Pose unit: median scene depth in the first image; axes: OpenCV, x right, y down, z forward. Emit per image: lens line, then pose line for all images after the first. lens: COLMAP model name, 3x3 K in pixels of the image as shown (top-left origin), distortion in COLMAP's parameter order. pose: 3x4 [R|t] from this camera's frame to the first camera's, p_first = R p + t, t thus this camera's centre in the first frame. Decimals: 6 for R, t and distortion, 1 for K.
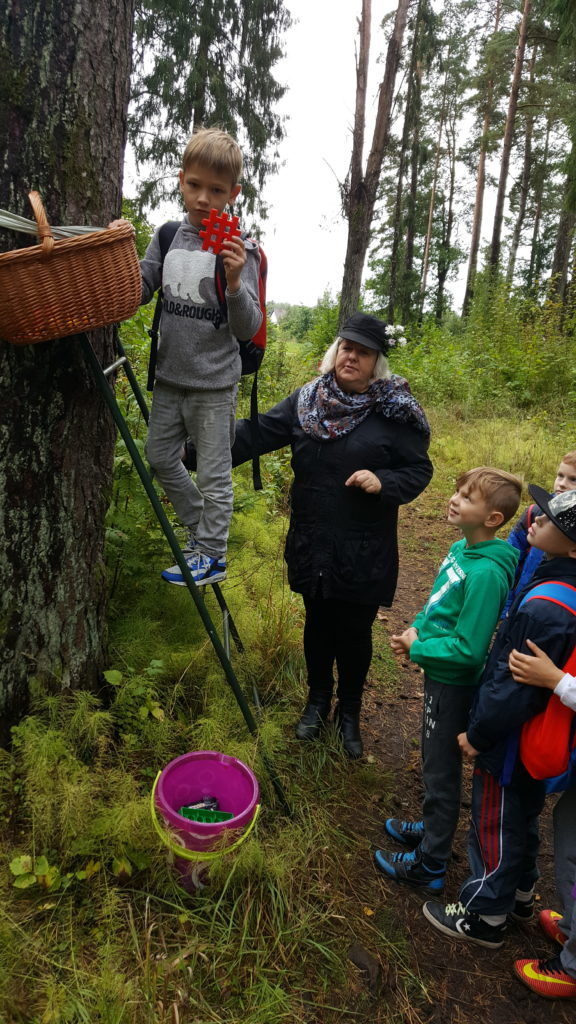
lens RADIAL K [[808.0, 0, 274.4], [0, 808.0, 508.1], [0, 0, 1]] dist [0.046565, -0.067407]
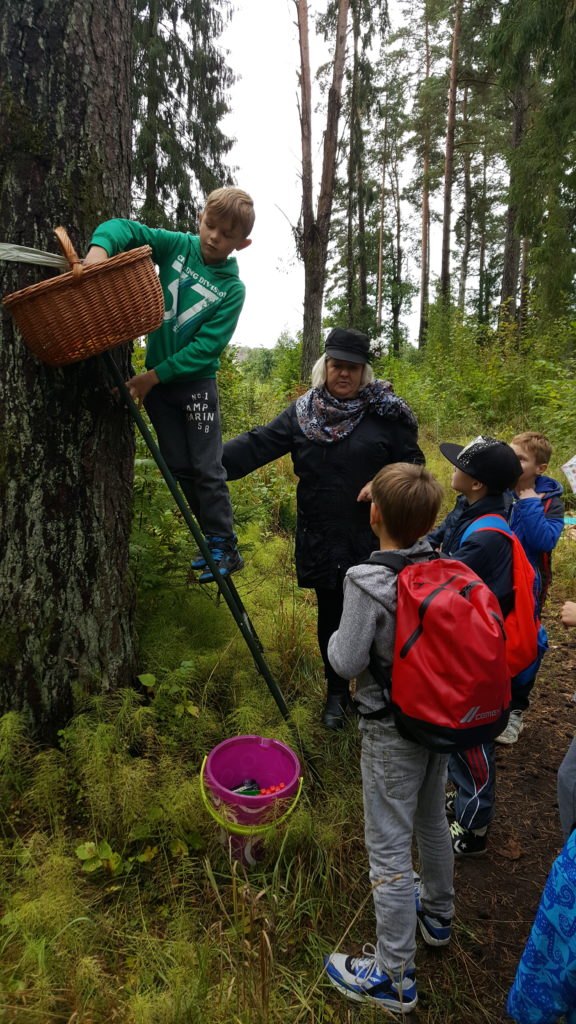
lens RADIAL K [[812.6, 0, 278.4], [0, 812.6, 497.6], [0, 0, 1]] dist [0.090202, -0.150021]
pose [[0.996077, -0.075671, 0.045865, -0.012253], [0.078618, 0.994698, -0.066289, 0.011575], [-0.040606, 0.069634, 0.996746, -0.016530]]
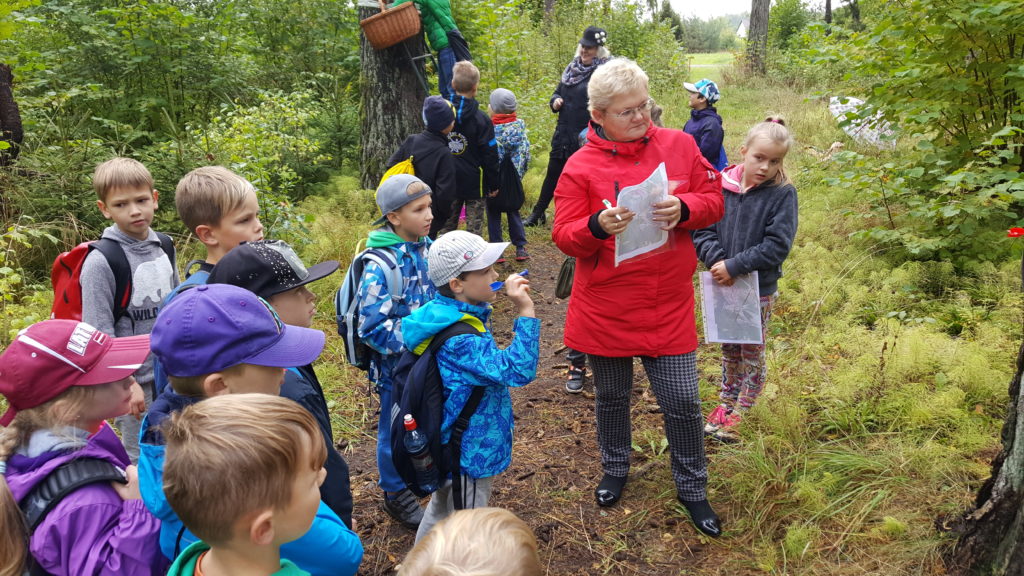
lens RADIAL K [[858.5, 0, 526.0], [0, 858.5, 340.7], [0, 0, 1]] dist [0.073243, -0.118751]
pose [[0.959204, -0.019644, -0.282030, 0.161891], [0.040598, 0.996815, 0.068645, 0.100580], [0.279783, -0.077295, 0.956947, -0.293390]]
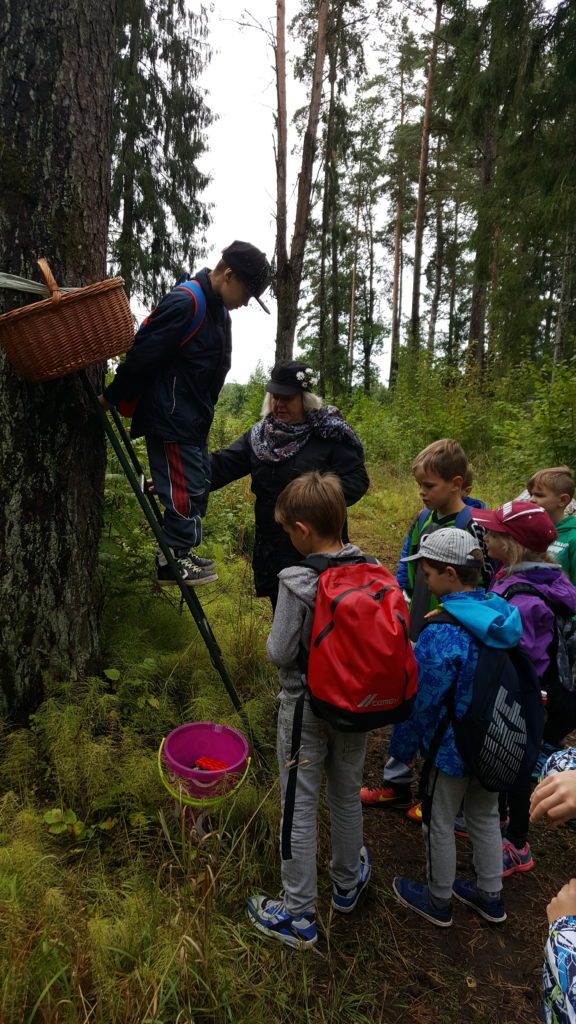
lens RADIAL K [[821.8, 0, 281.8], [0, 821.8, 517.7], [0, 0, 1]] dist [0.109578, -0.195344]
pose [[0.994866, -0.052507, 0.086510, -0.010292], [0.060036, 0.994410, -0.086858, 0.021411], [-0.081466, 0.091606, 0.992457, -0.040743]]
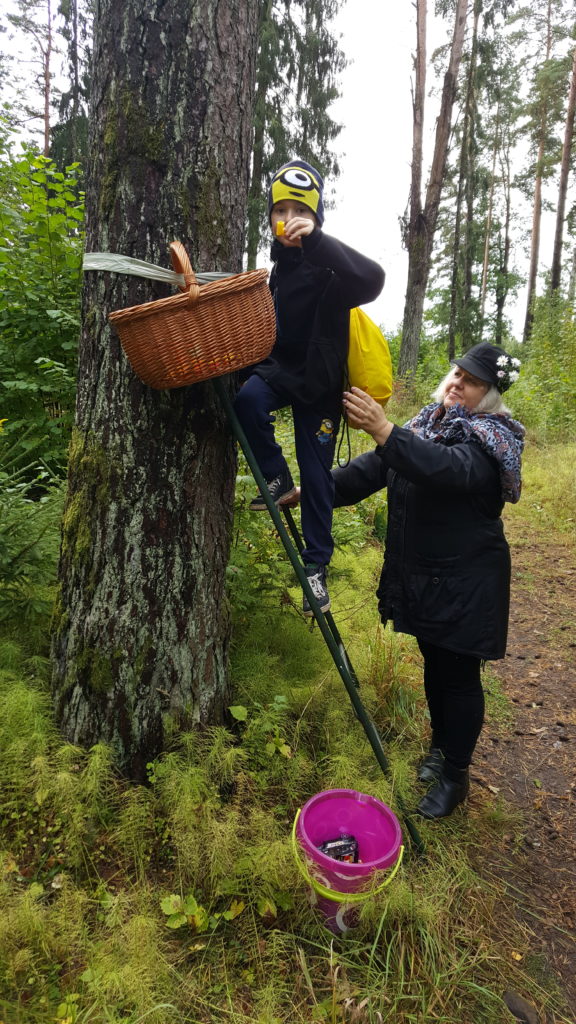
lens RADIAL K [[801.4, 0, 268.9], [0, 801.4, 505.3], [0, 0, 1]] dist [0.118904, -0.213683]
pose [[0.997146, -0.024242, -0.071496, -0.017144], [0.021177, 0.998836, -0.043328, -0.000846], [0.072463, 0.041691, 0.996499, -0.001284]]
